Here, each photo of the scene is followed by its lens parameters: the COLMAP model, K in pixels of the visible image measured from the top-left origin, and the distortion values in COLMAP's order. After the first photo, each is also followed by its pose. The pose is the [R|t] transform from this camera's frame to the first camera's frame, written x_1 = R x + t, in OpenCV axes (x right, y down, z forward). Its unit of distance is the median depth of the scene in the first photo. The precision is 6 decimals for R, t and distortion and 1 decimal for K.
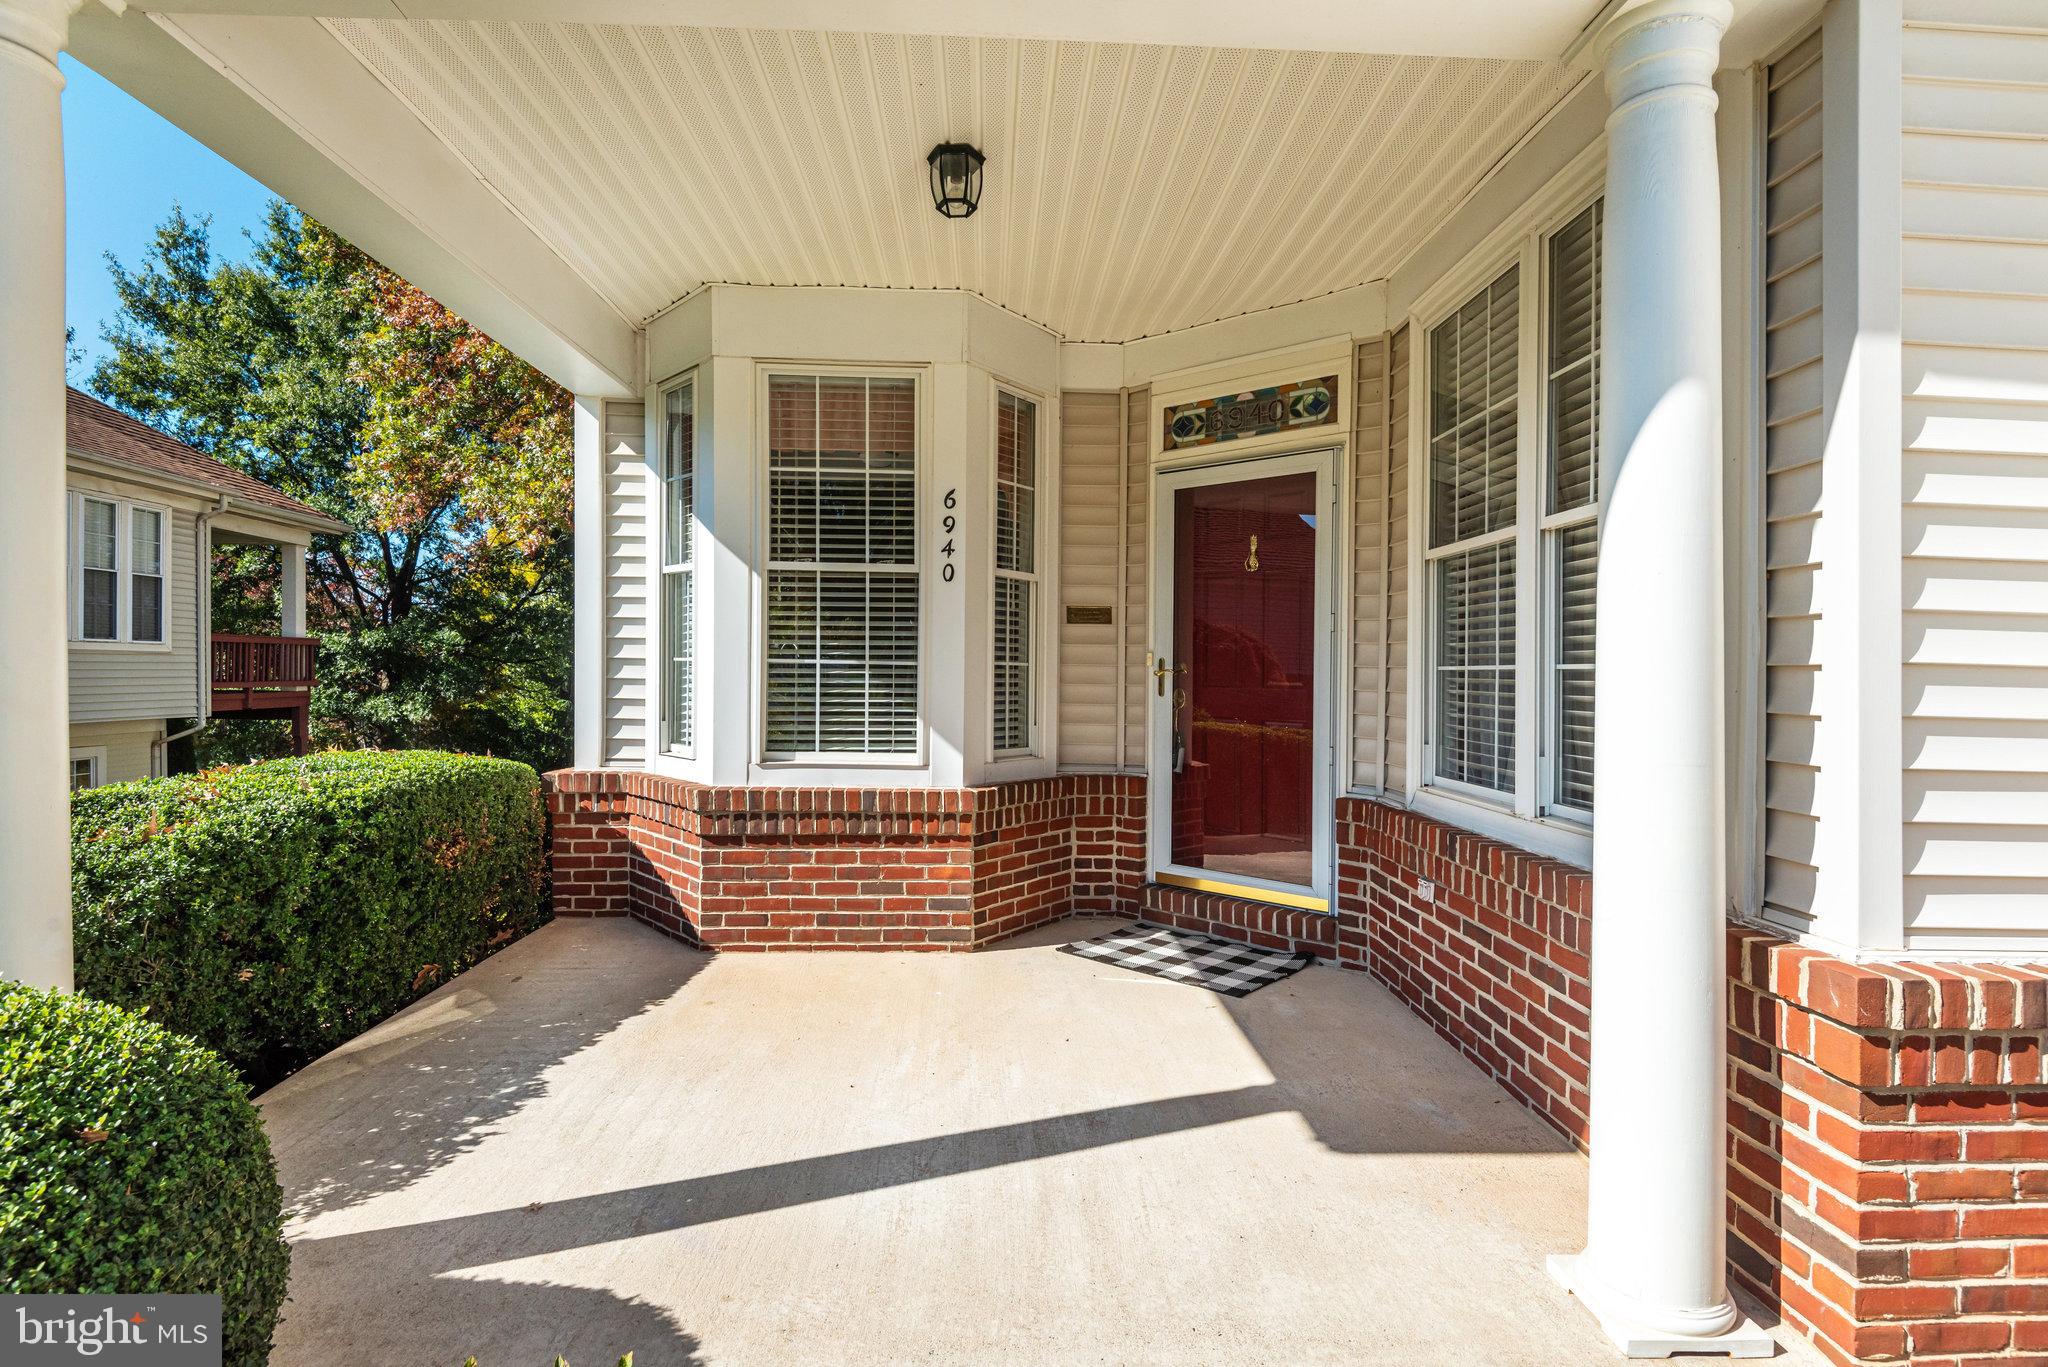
lens RADIAL K [[993.5, 0, 1027.2], [0, 993.5, 673.3], [0, 0, 1]] dist [0.001155, 0.000036]
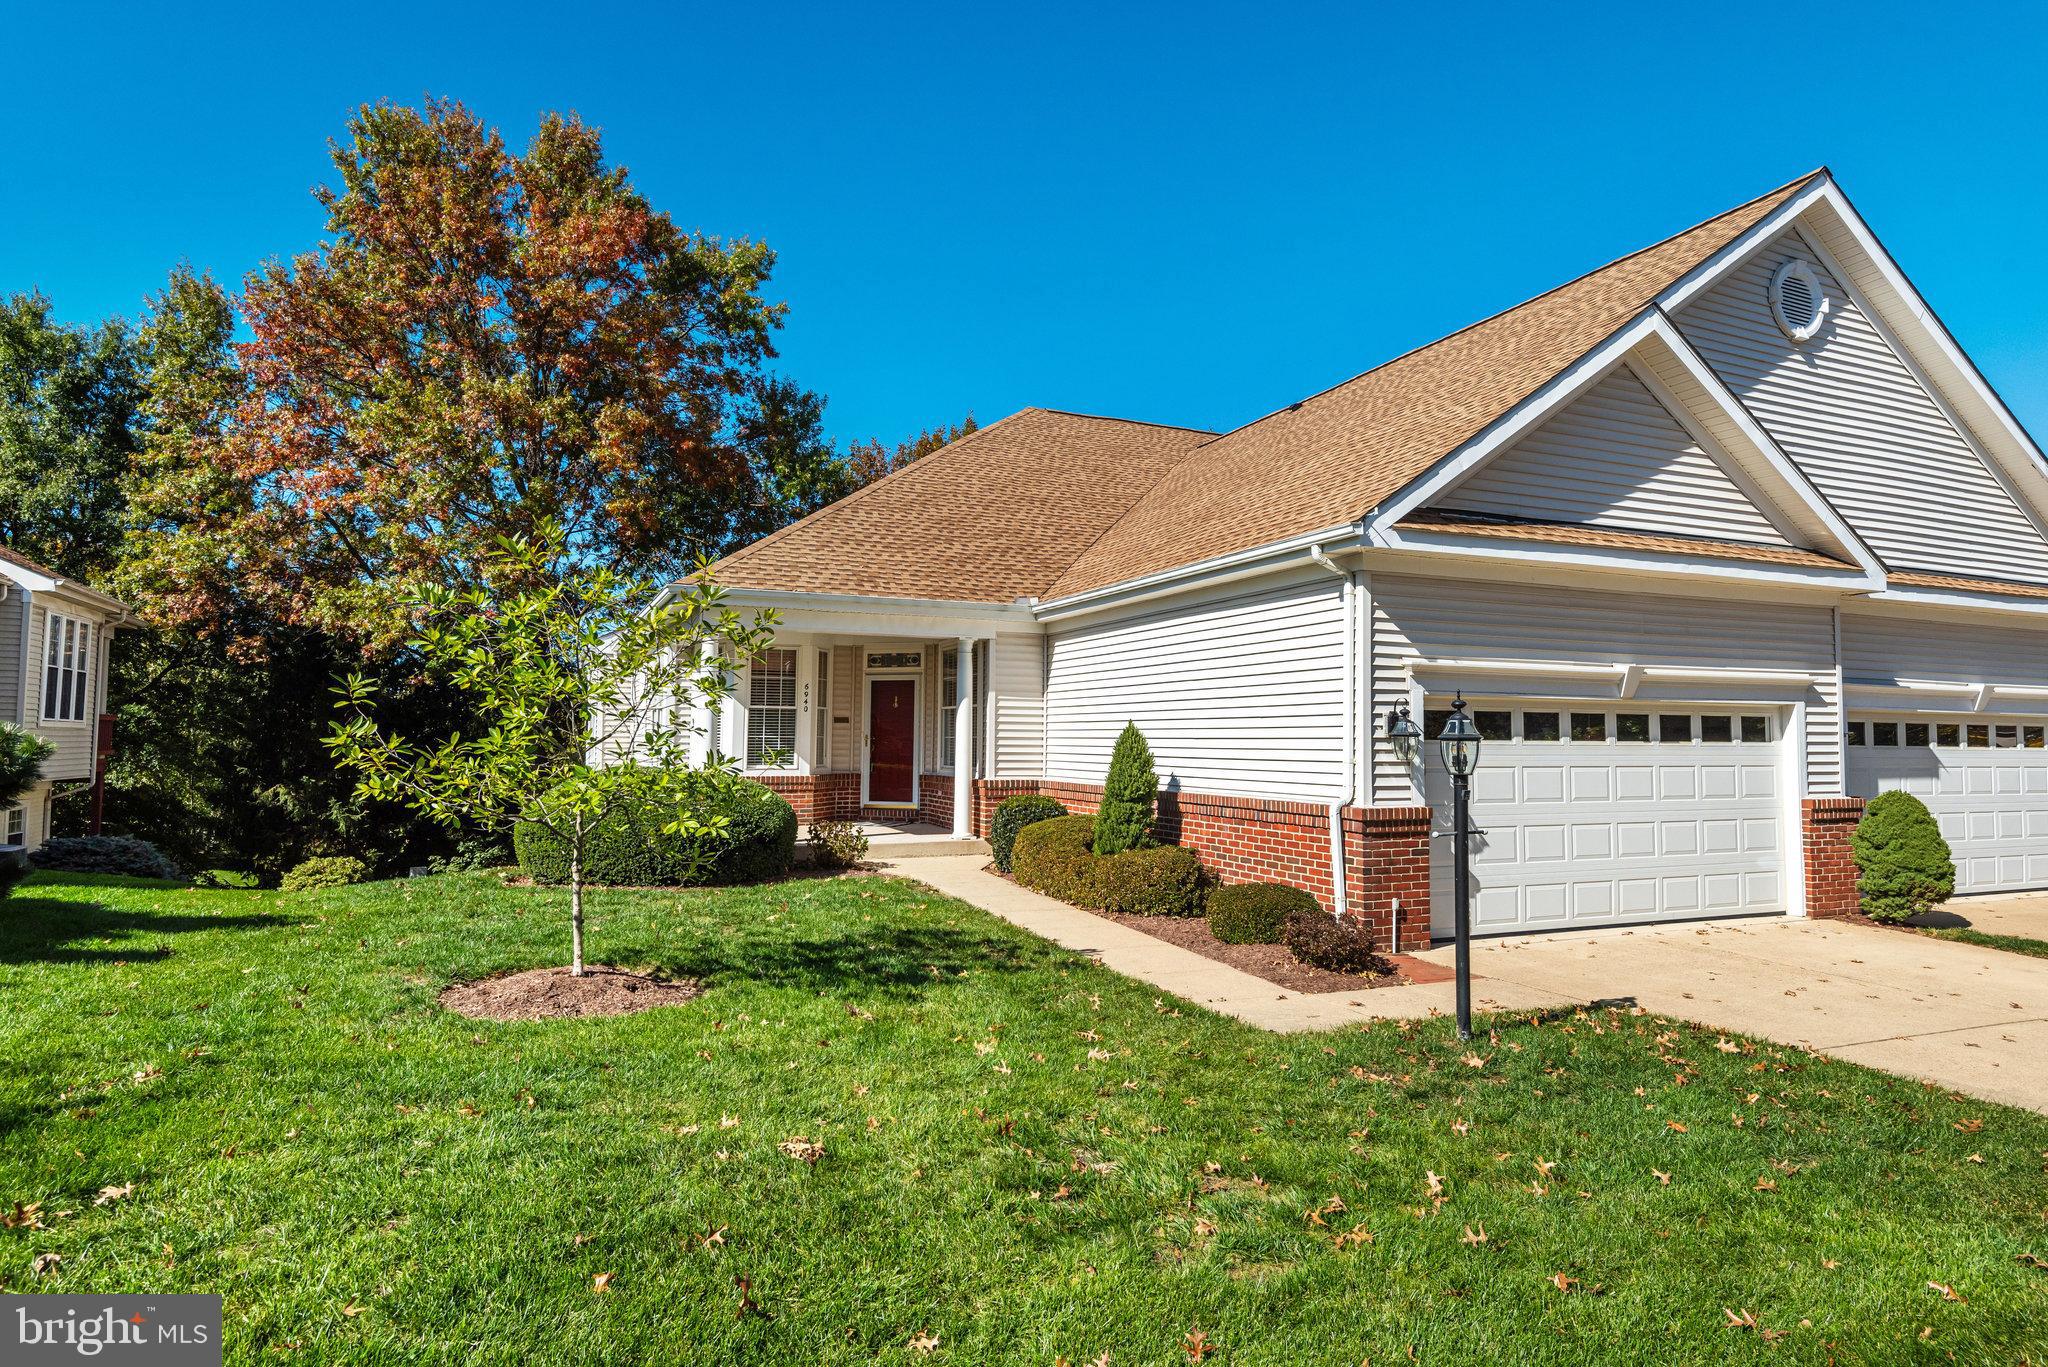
lens RADIAL K [[1118.0, 0, 1023.2], [0, 1118.0, 675.8], [0, 0, 1]] dist [0.006077, 0.000771]
pose [[0.930499, 0.014613, 0.366003, -0.740978], [0.005900, 0.998476, -0.054866, -0.004416], [-0.366247, 0.053212, 0.928995, -2.610647]]
